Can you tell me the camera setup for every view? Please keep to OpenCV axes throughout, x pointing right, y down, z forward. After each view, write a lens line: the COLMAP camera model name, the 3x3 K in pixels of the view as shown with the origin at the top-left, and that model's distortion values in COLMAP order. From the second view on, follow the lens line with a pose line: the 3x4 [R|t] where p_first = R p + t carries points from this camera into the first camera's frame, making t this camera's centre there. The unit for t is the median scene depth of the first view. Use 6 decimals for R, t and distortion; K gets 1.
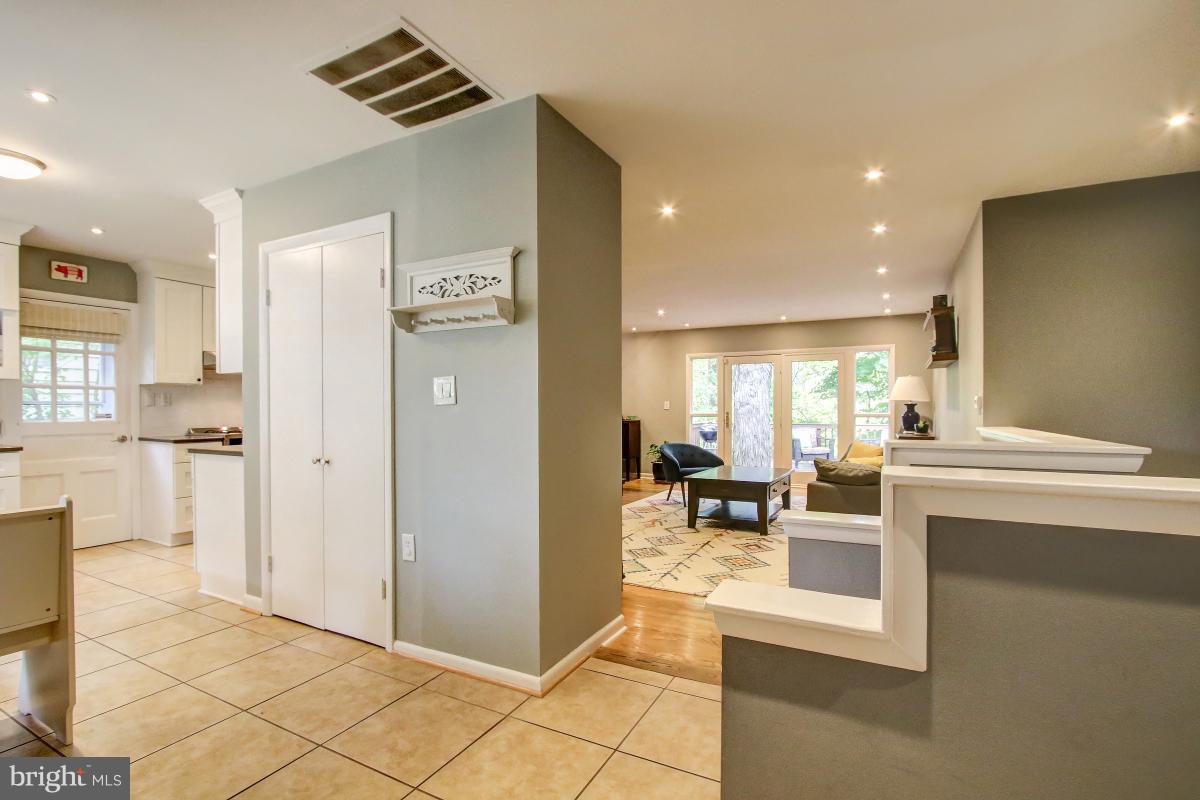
lens RADIAL K [[551.1, 0, 590.8], [0, 551.1, 413.1], [0, 0, 1]] dist [-0.020555, 0.000952]
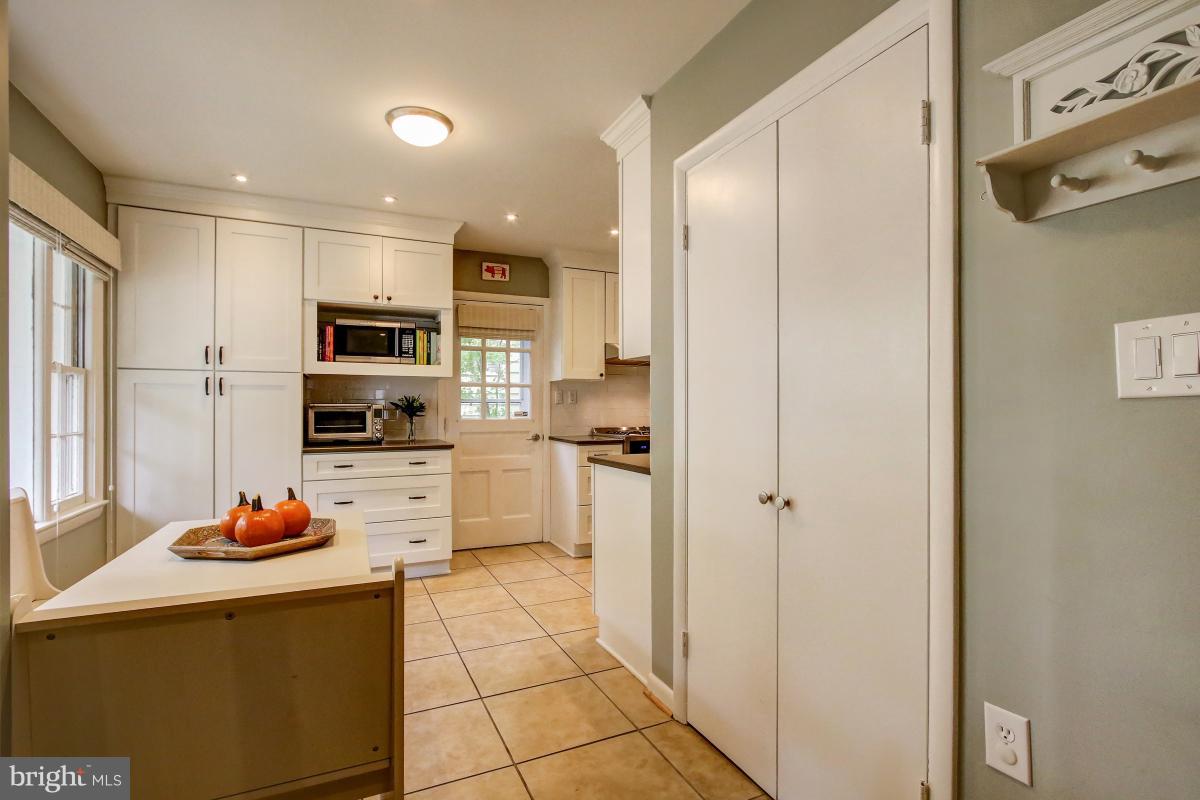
lens RADIAL K [[551.1, 0, 600.7], [0, 551.1, 404.7], [0, 0, 1]] dist [-0.020555, 0.000952]
pose [[0.808940, 0.000089, -0.587891, -0.211582], [-0.007898, 0.999911, -0.010717, -0.002004], [0.587838, 0.013312, 0.808869, 0.302723]]
